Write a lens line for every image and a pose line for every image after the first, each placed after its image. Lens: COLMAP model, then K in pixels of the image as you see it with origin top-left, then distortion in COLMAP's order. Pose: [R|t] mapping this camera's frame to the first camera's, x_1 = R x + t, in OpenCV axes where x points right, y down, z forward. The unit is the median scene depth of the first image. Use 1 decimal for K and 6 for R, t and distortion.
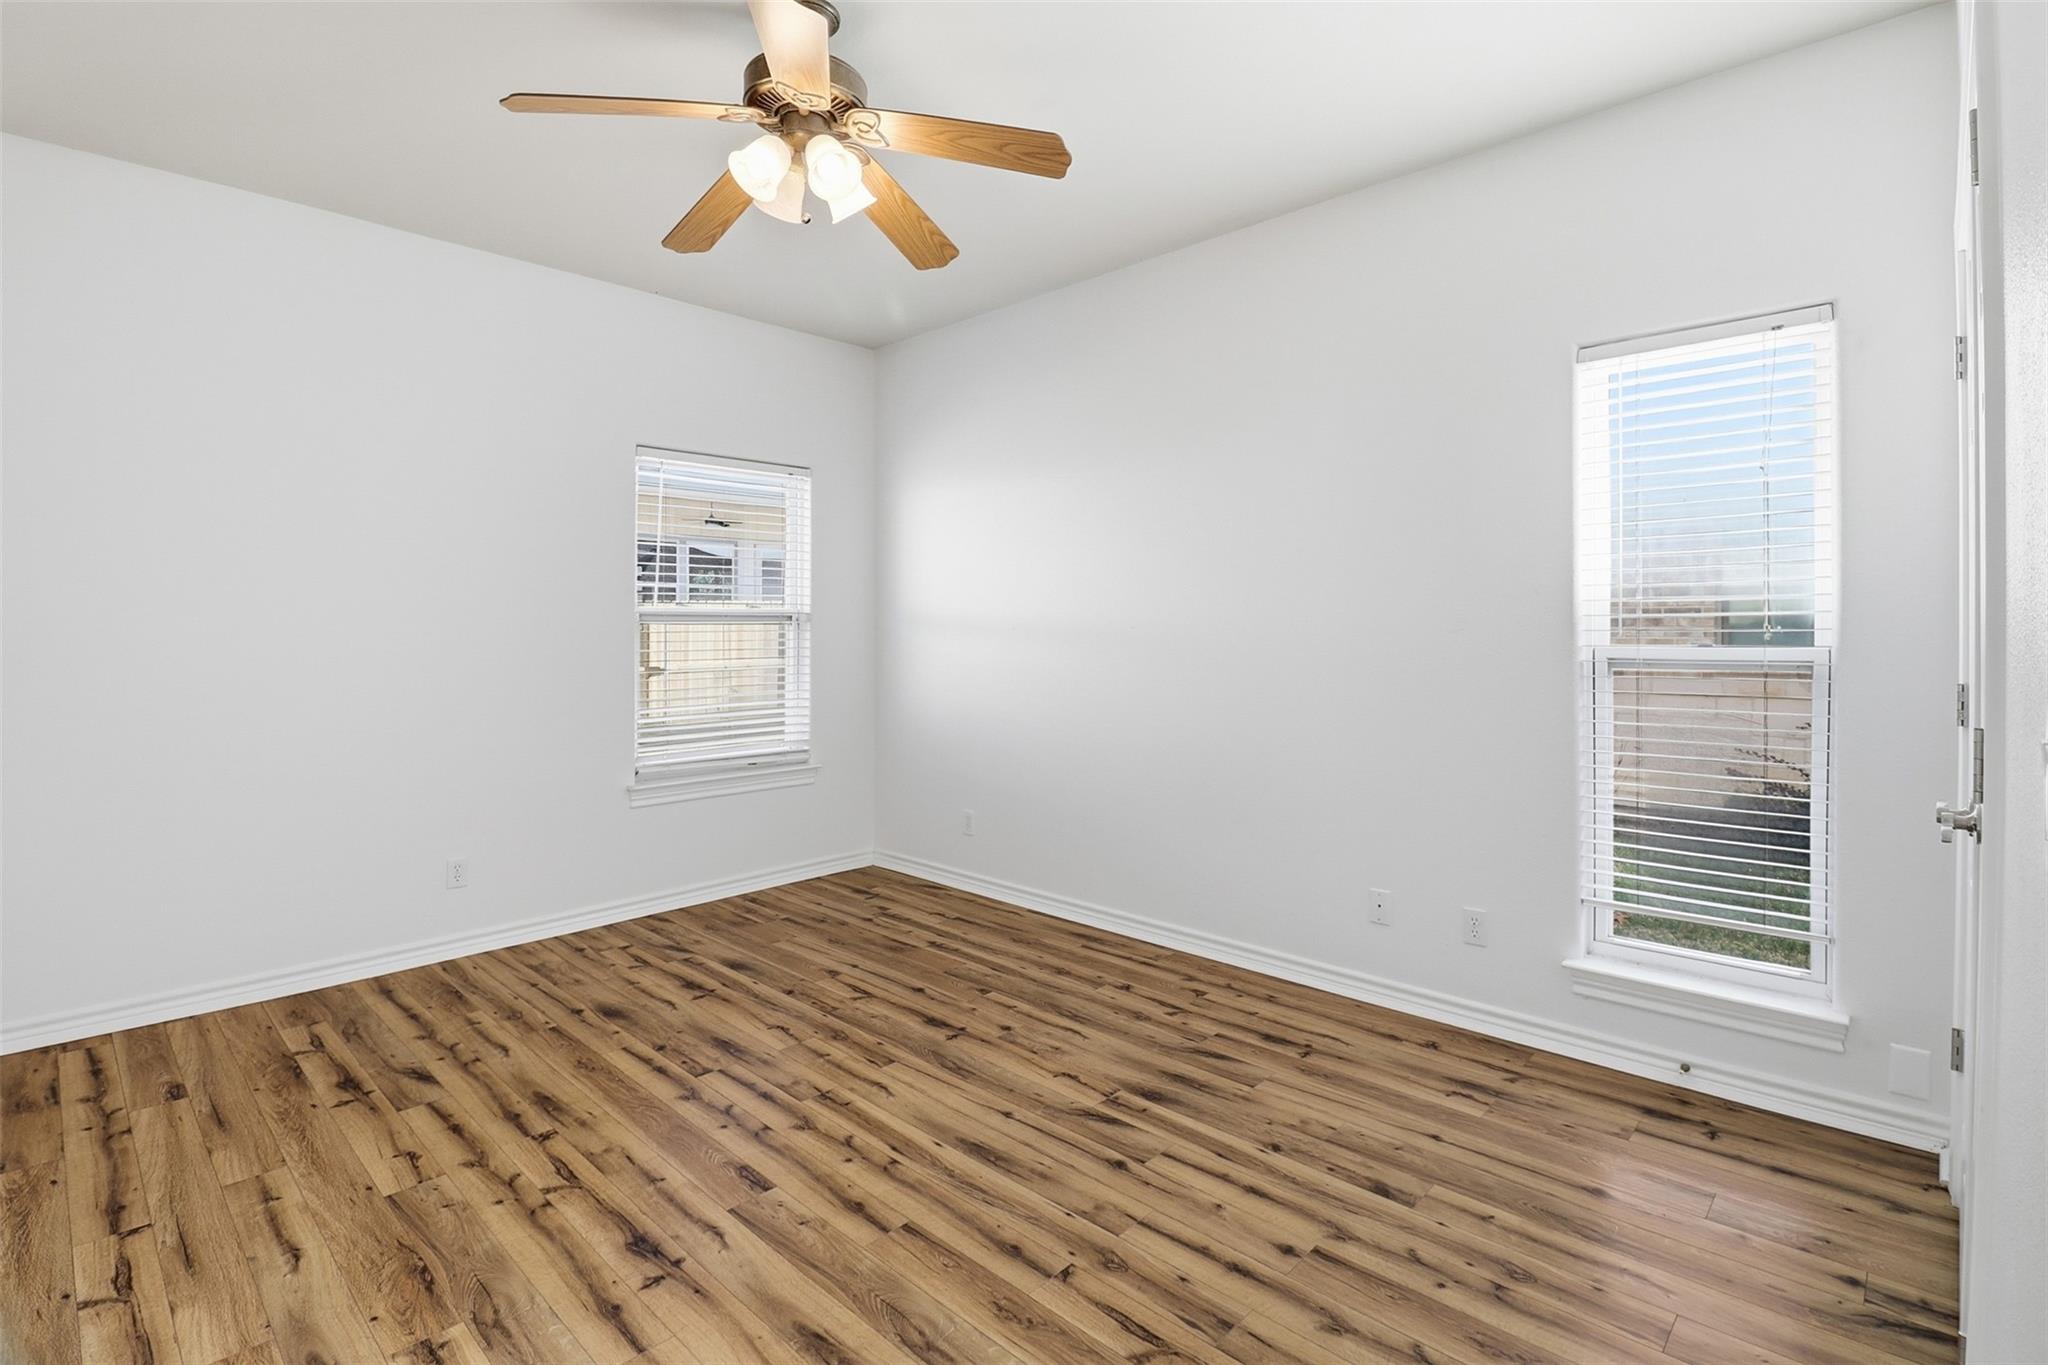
lens RADIAL K [[957.1, 0, 994.8], [0, 957.1, 628.8], [0, 0, 1]] dist [-0.004248, -0.009679]
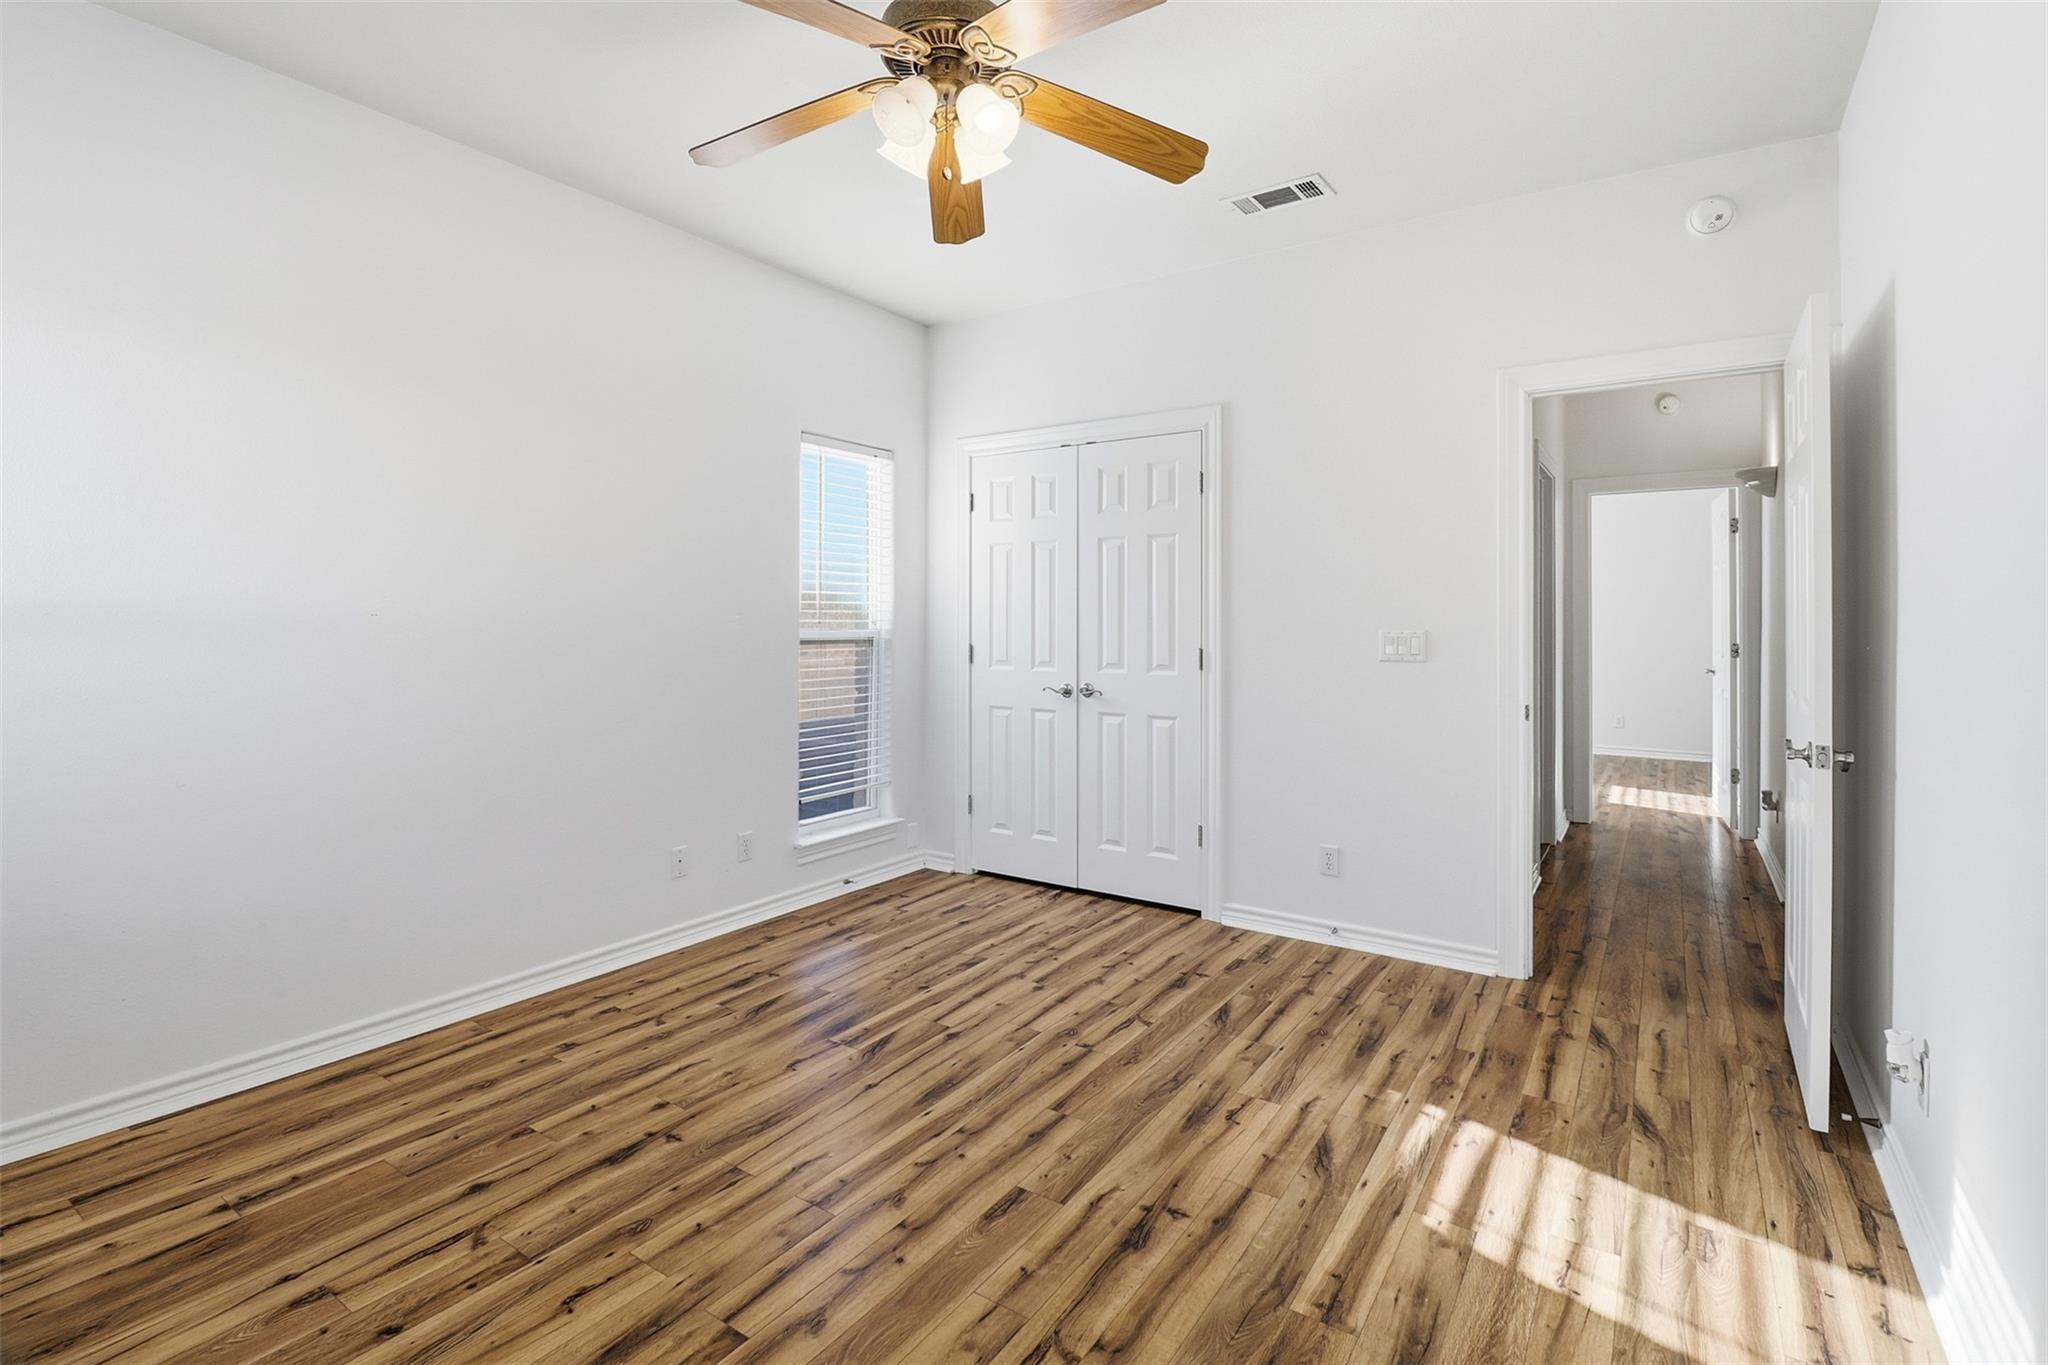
lens RADIAL K [[957.1, 0, 1013.0], [0, 957.1, 615.9], [0, 0, 1]] dist [-0.004248, -0.009679]
pose [[-0.174108, 0.006888, 0.984702, -1.099311], [0.000705, 0.999976, -0.006870, -0.009992], [-0.984726, -0.000502, -0.174109, 1.058638]]
